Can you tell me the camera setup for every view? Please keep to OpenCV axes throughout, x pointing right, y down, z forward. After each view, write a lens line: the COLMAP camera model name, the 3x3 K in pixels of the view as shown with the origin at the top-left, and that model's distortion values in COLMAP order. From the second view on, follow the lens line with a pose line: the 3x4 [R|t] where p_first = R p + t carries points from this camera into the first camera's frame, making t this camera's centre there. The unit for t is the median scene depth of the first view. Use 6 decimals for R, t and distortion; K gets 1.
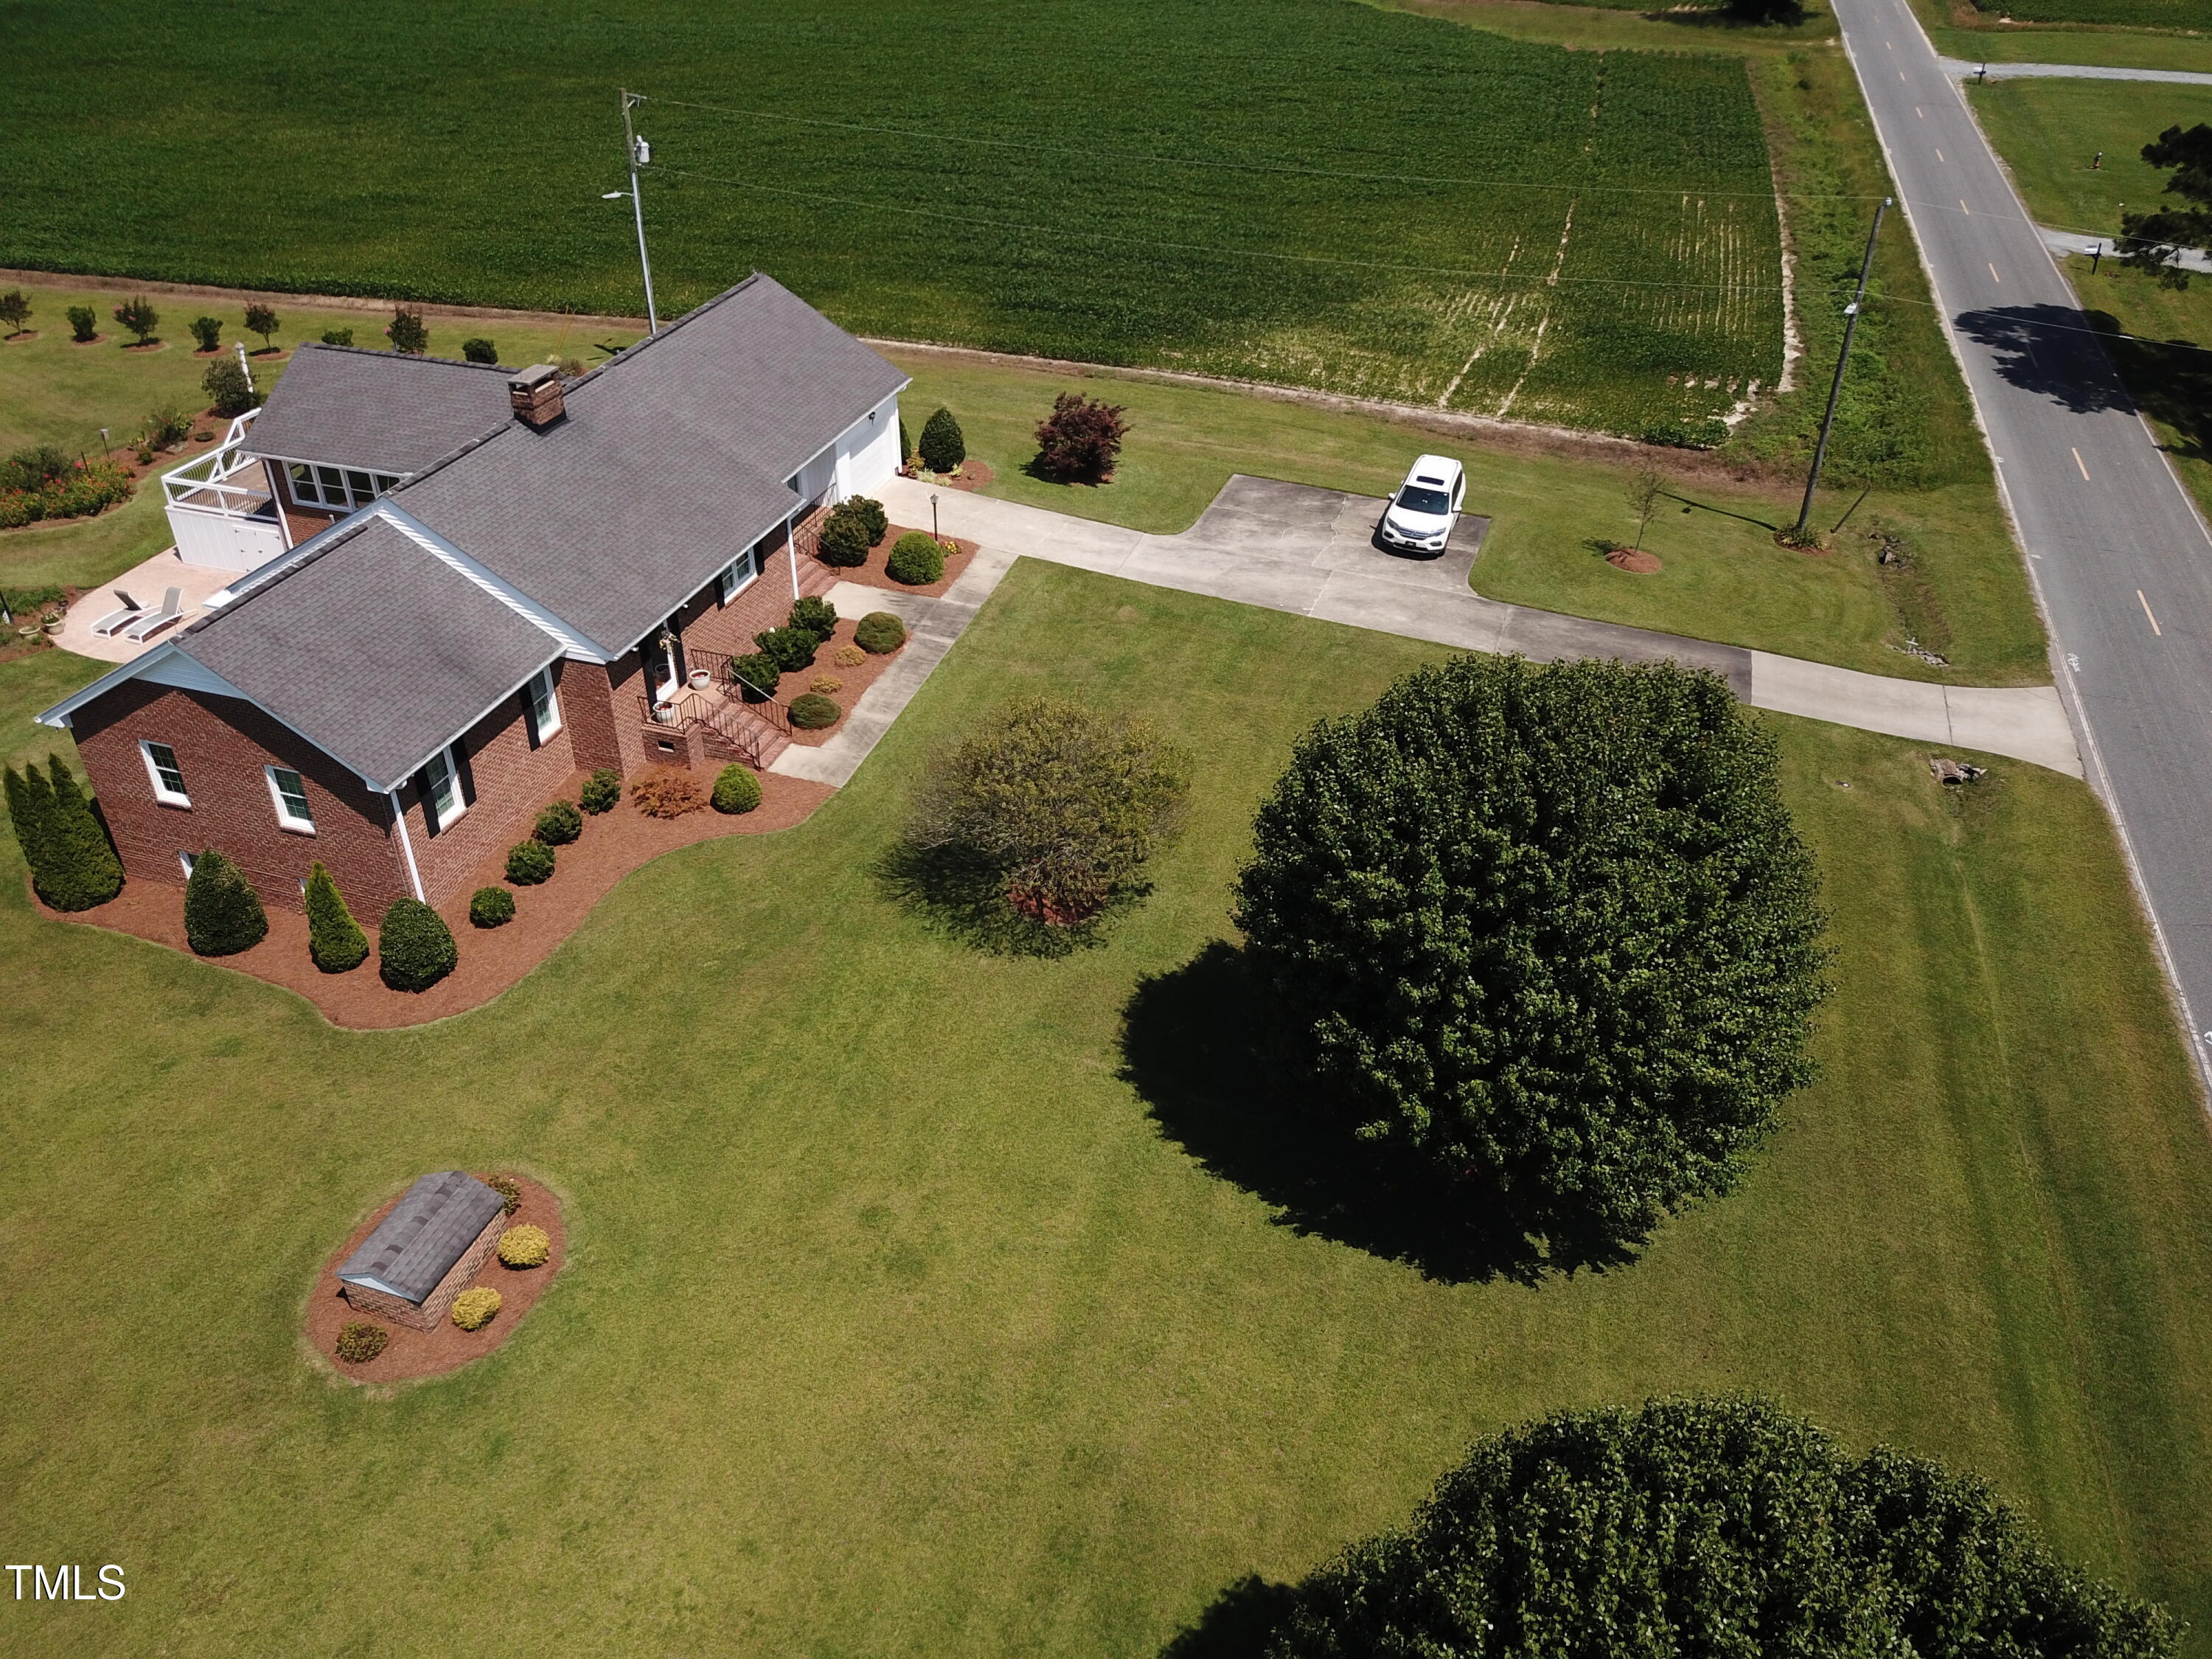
lens RADIAL K [[1731.7, 0, 1106.0], [0, 1731.7, 829.5], [0, 0, 1]] dist [0.003357, -0.000816]
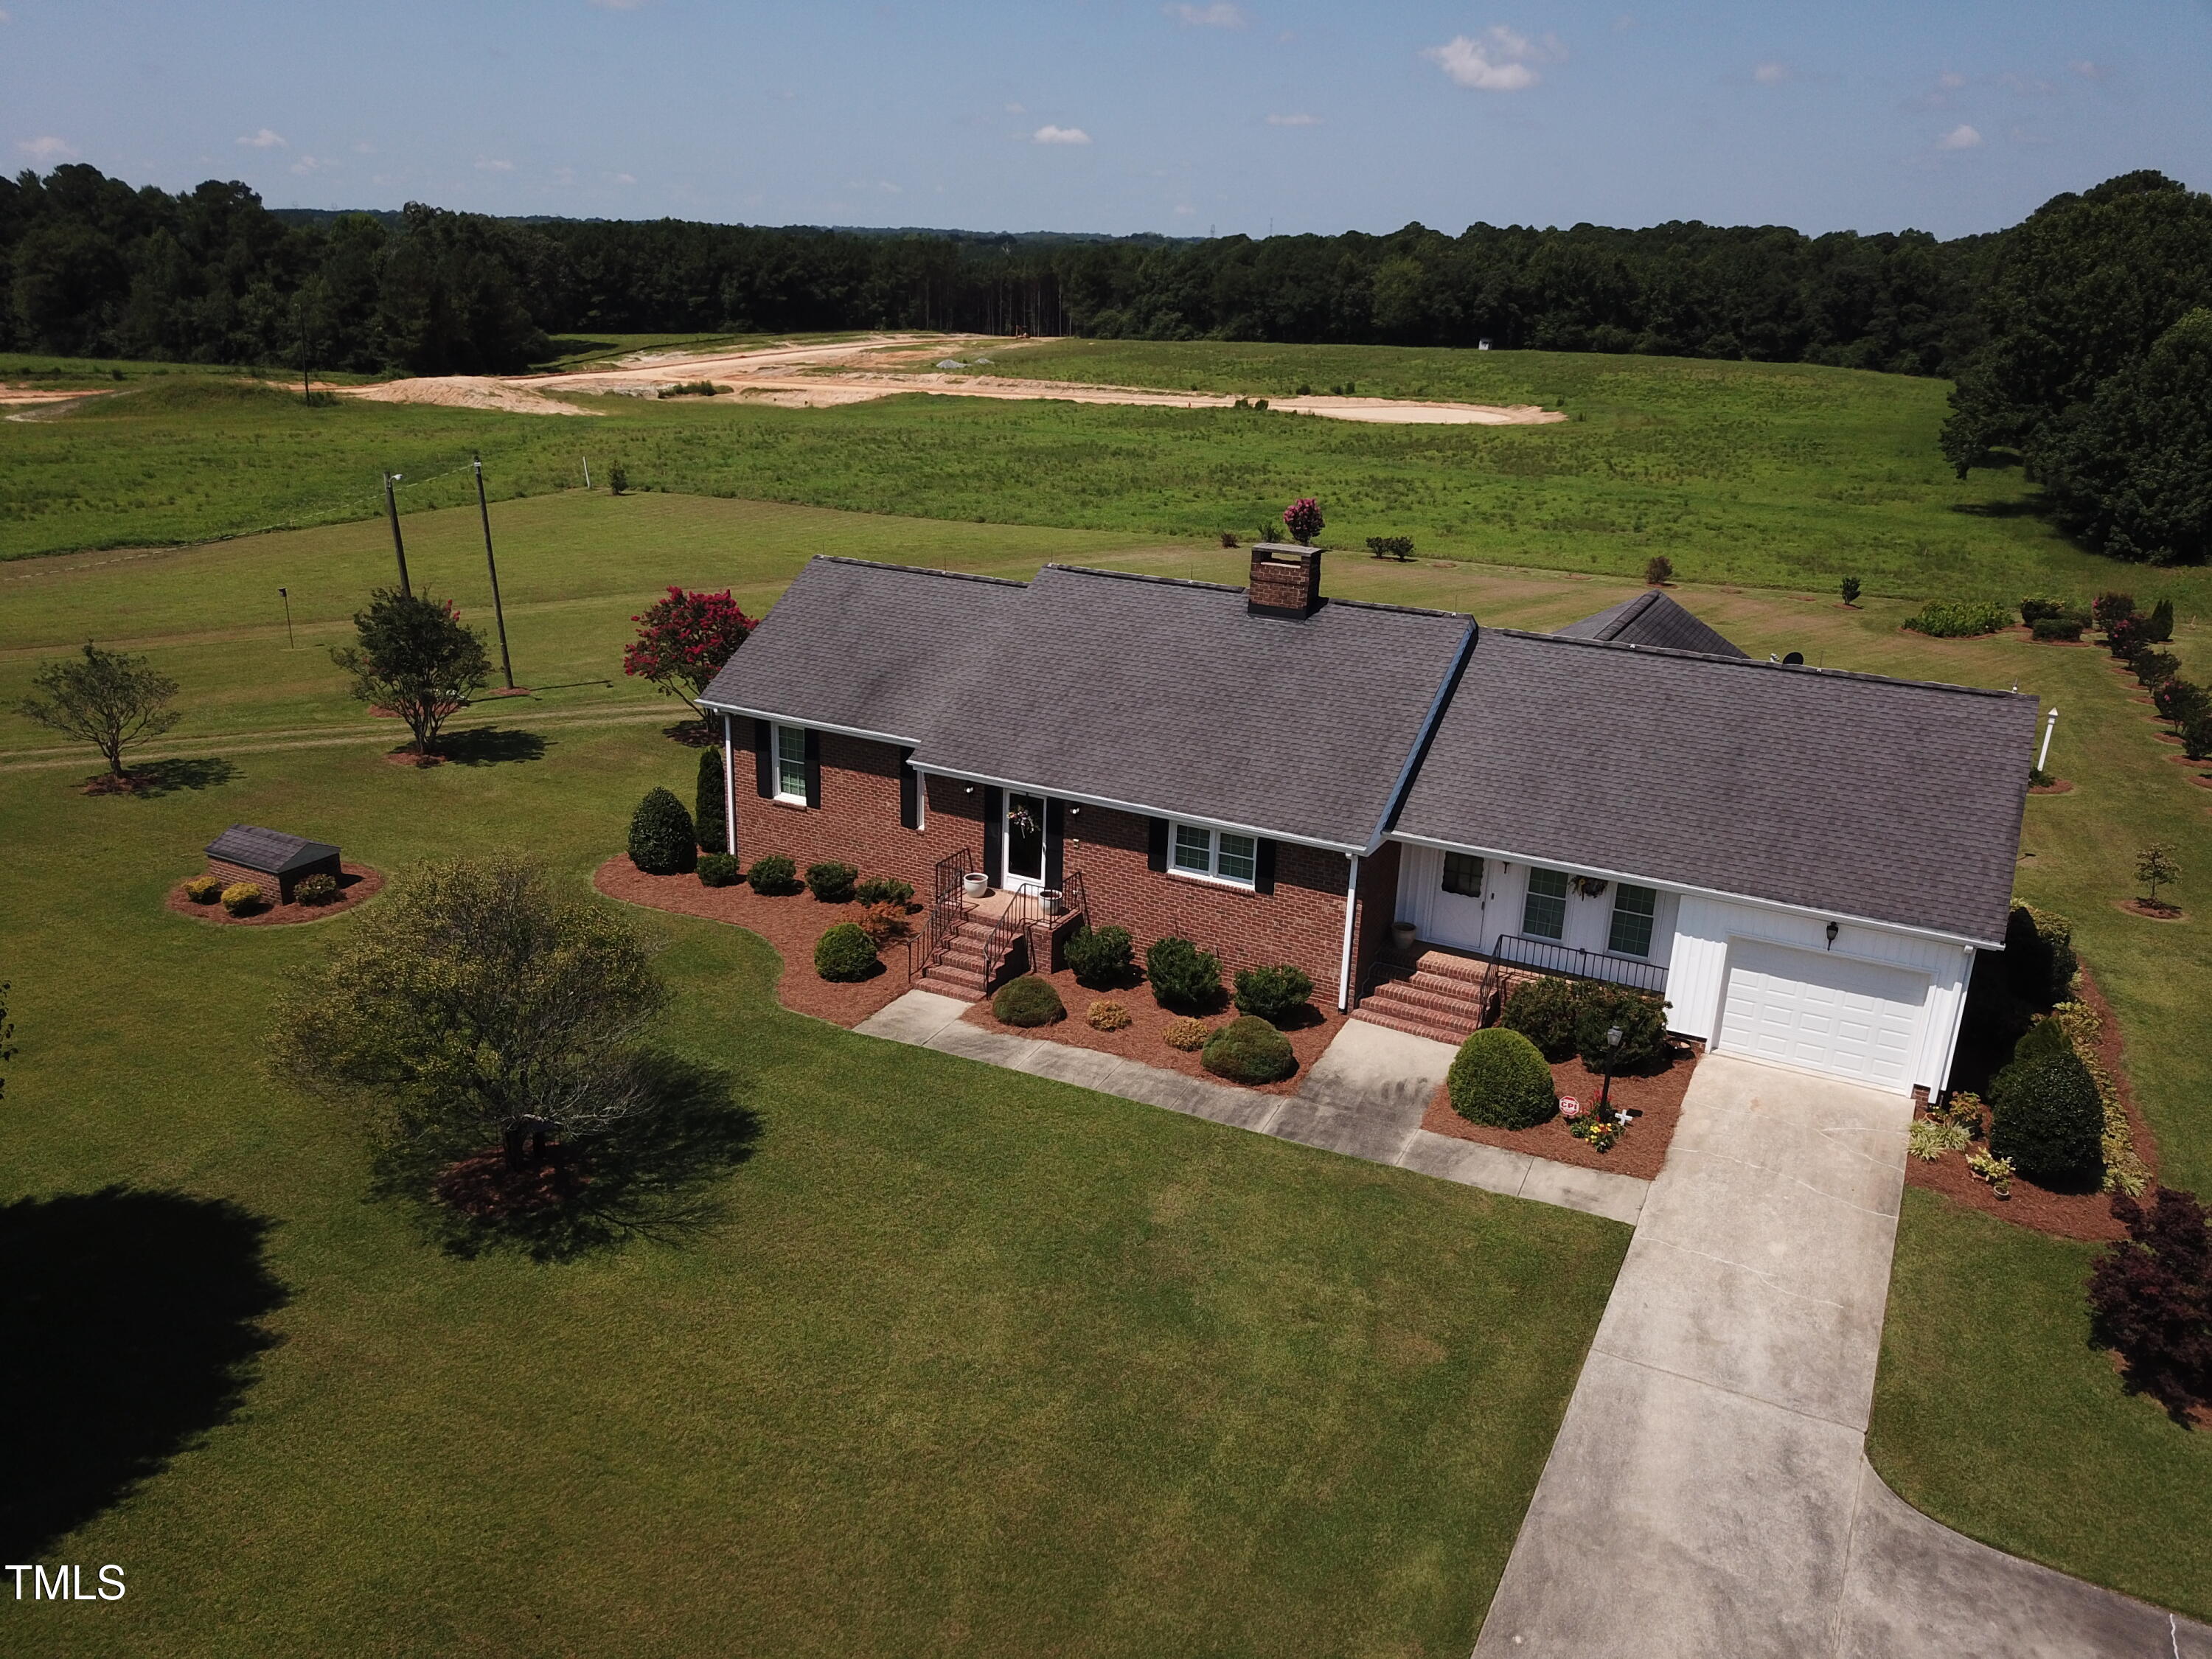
lens RADIAL K [[1731.7, 0, 1106.0], [0, 1731.7, 829.5], [0, 0, 1]] dist [0.003357, -0.000816]
pose [[-0.180981, 0.295508, -0.938041, 0.507335], [-0.570696, 0.745230, 0.344875, -0.414581], [0.800970, 0.597752, 0.033773, 1.032183]]
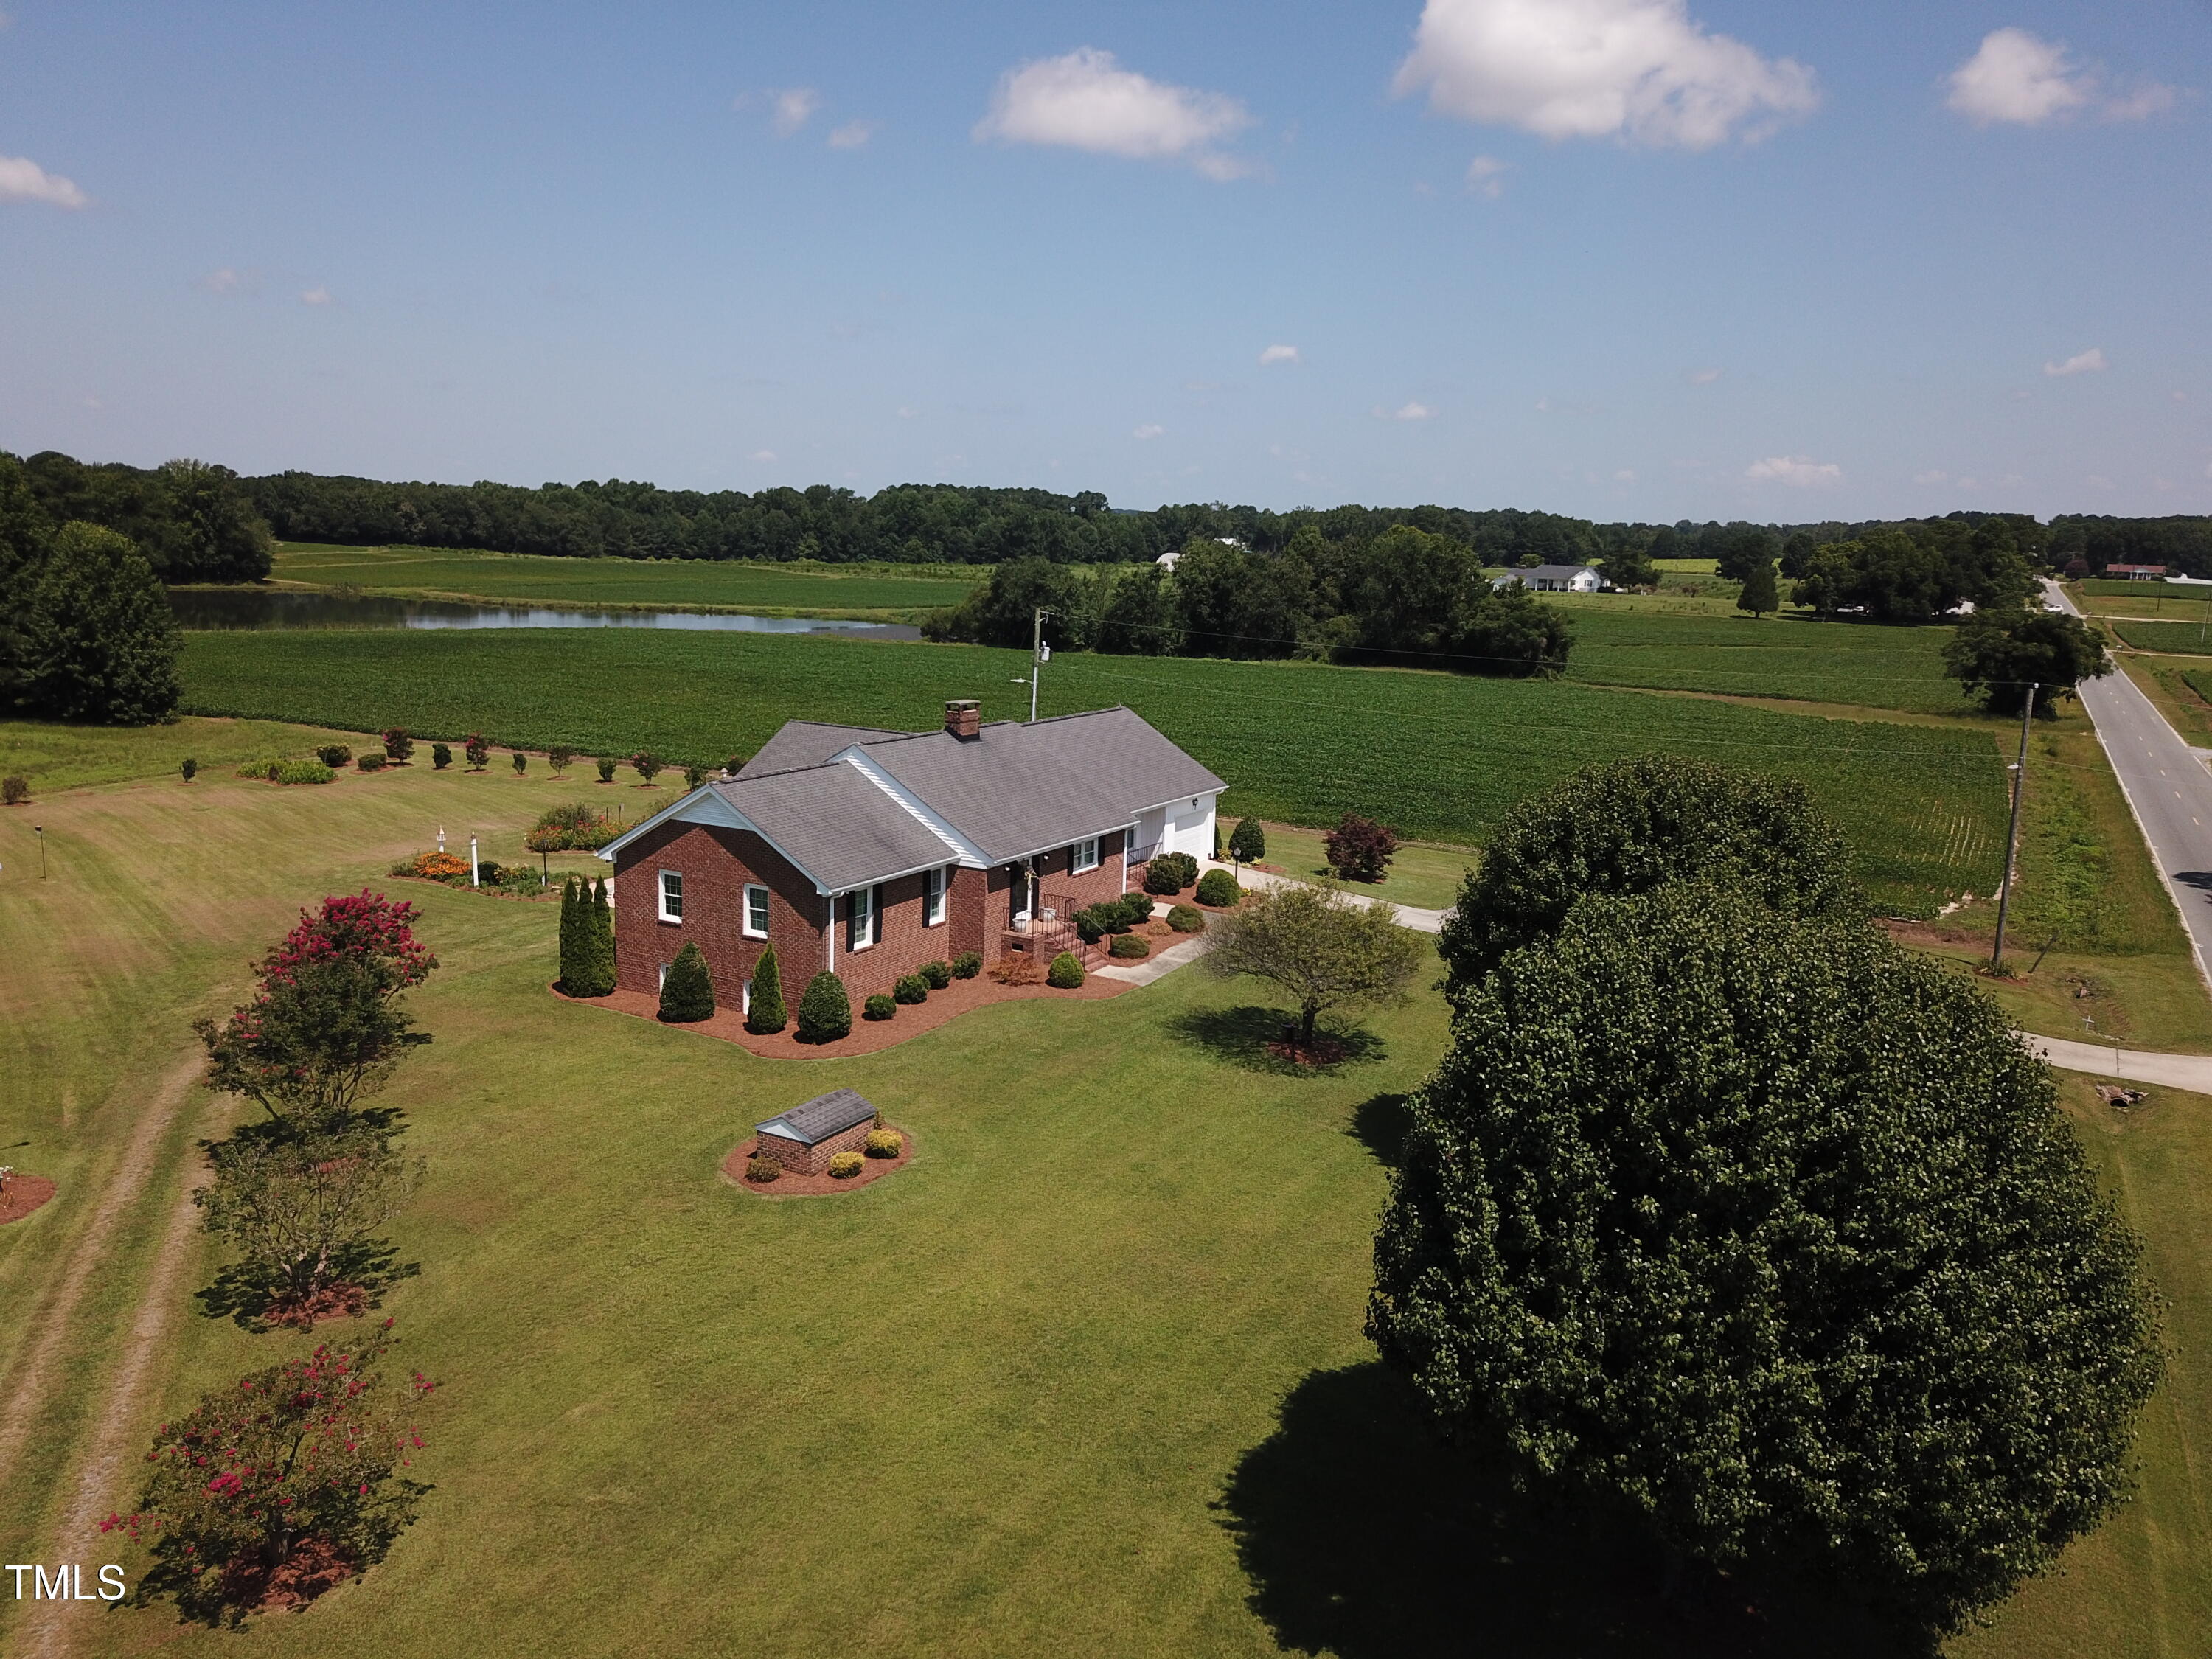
lens RADIAL K [[1706.1, 0, 1133.8], [0, 1706.1, 819.3], [0, 0, 1]] dist [0.133532, -0.187723]
pose [[0.984065, 0.059377, -0.167604, 0.044703], [-0.122202, 0.910558, -0.394906, 0.372366], [0.129165, 0.409095, 0.903304, -0.201885]]
